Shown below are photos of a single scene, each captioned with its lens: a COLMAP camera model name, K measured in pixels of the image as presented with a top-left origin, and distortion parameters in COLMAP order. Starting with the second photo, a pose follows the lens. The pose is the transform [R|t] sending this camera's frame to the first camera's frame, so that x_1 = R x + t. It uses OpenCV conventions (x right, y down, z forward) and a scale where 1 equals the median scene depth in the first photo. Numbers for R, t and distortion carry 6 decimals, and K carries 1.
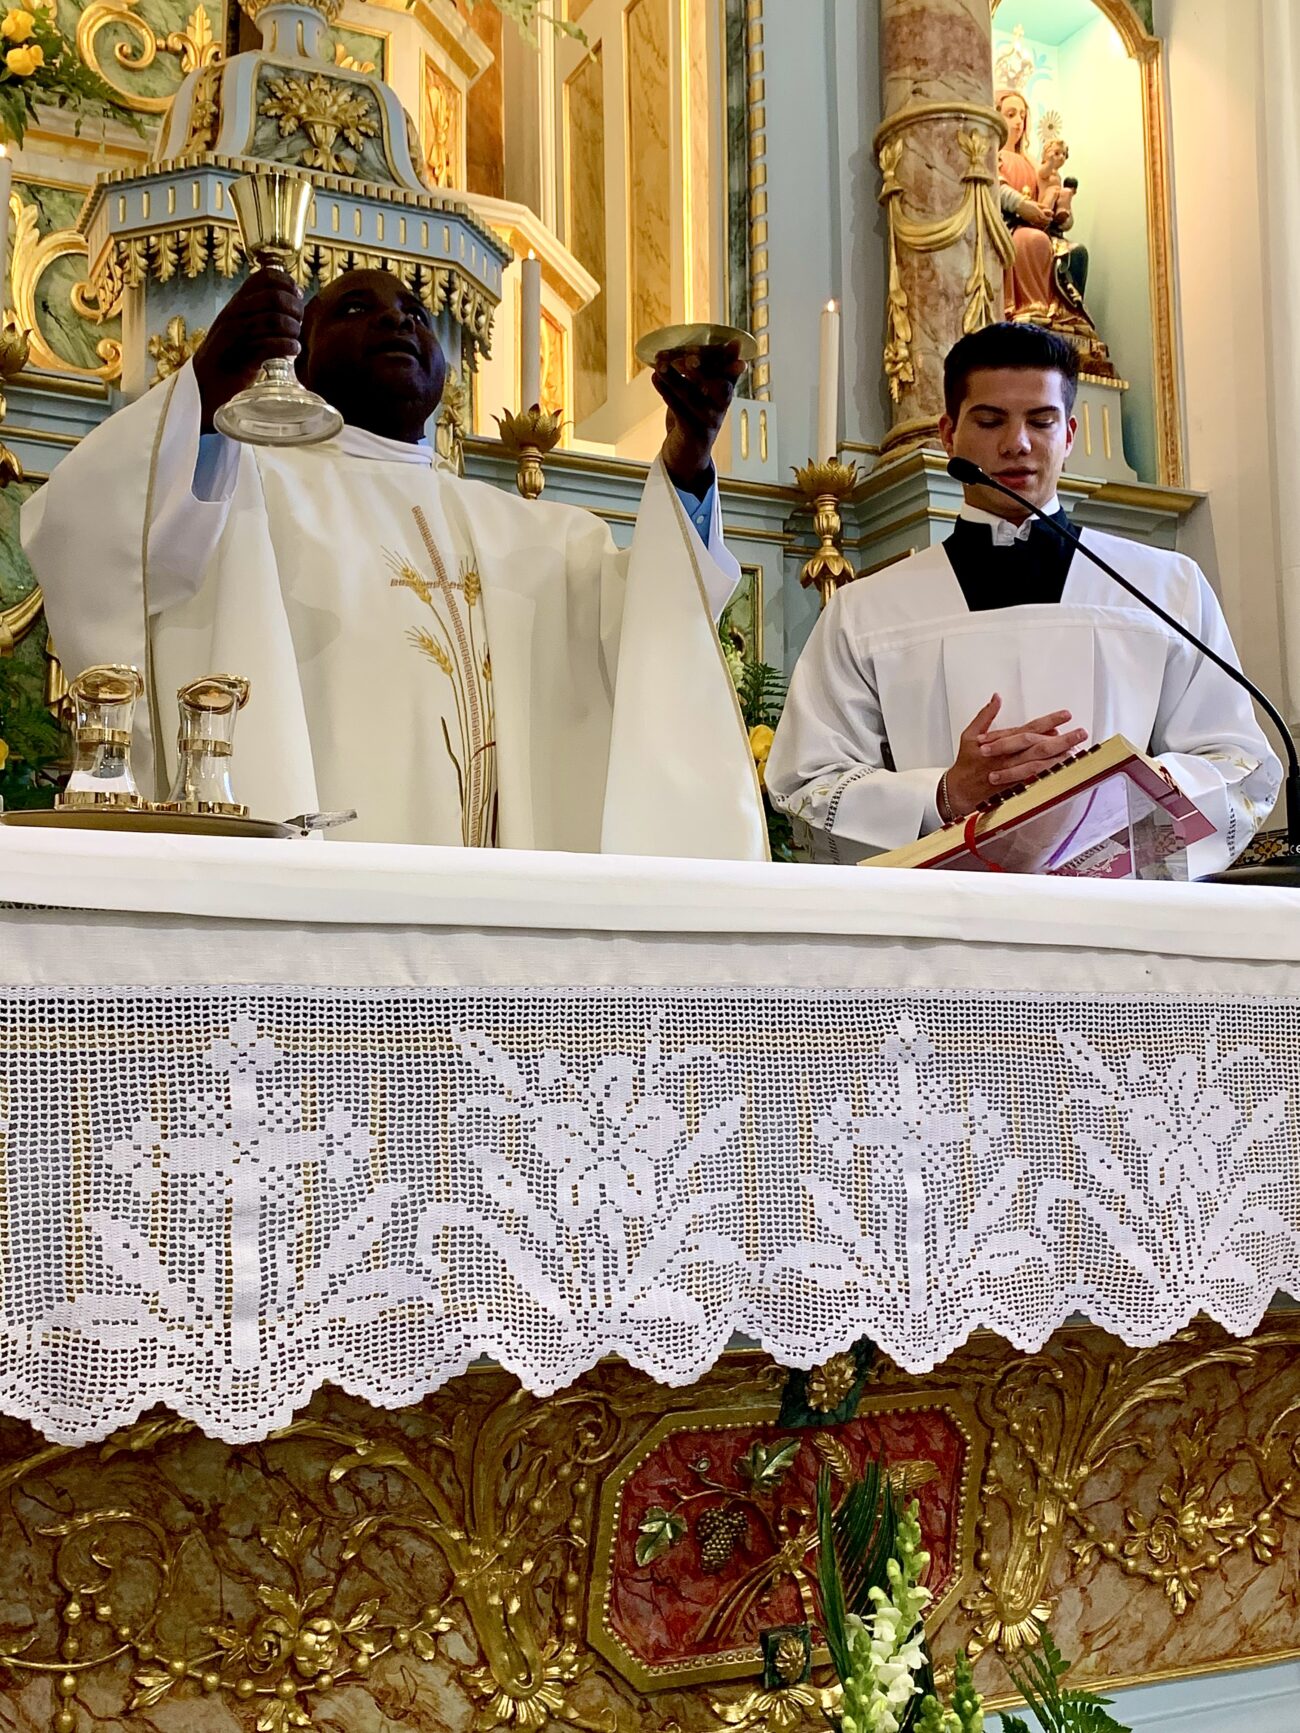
lens RADIAL K [[1999.0, 0, 649.2], [0, 1999.0, 865.3], [0, 0, 1]] dist [-0.012083, -0.024448]
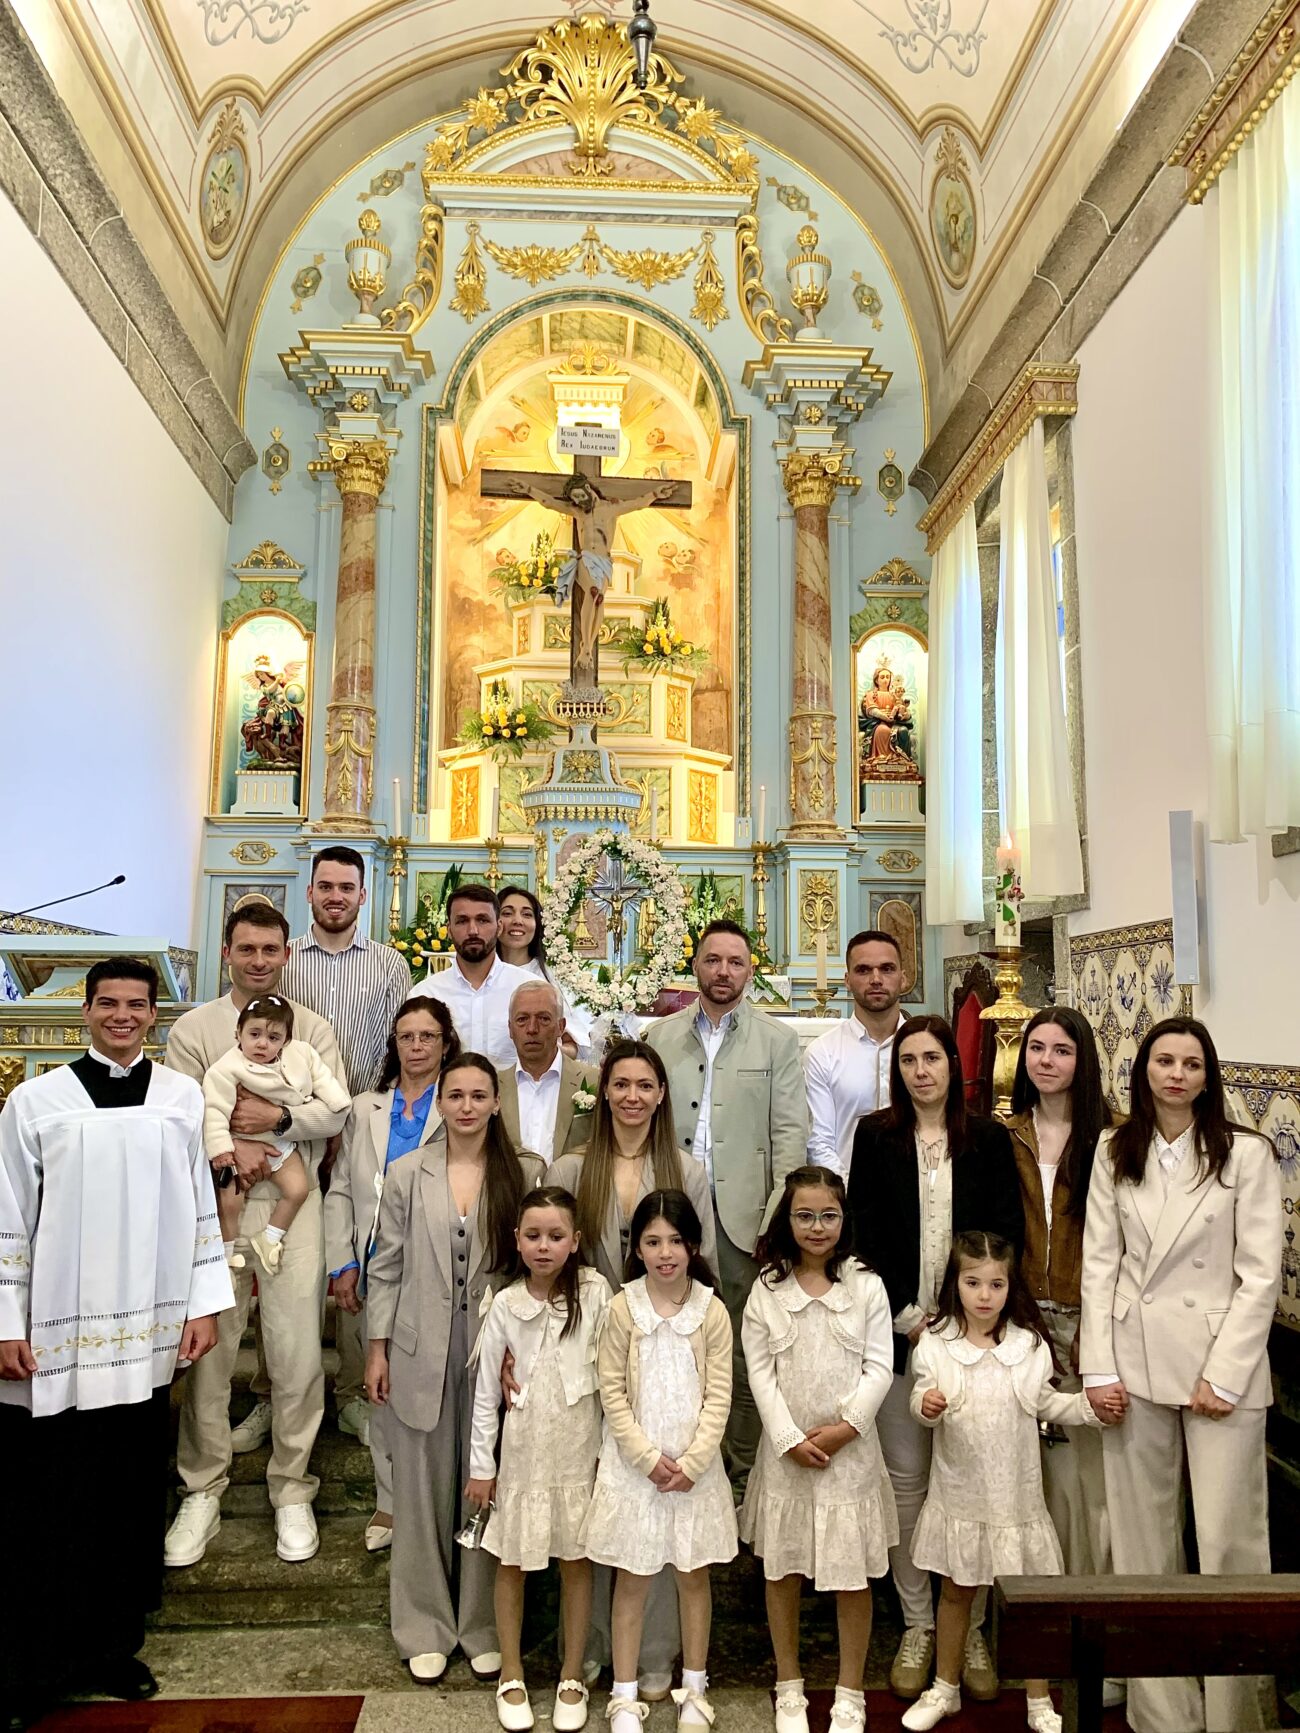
lens RADIAL K [[1330.7, 0, 661.2], [0, 1330.7, 866.2], [0, 0, 1]] dist [0.119730, -0.234312]
pose [[0.913818, -0.030790, -0.404954, 0.787311], [0.031823, 0.999485, -0.004182, -0.163133], [0.404874, -0.009066, 0.914327, -0.933674]]
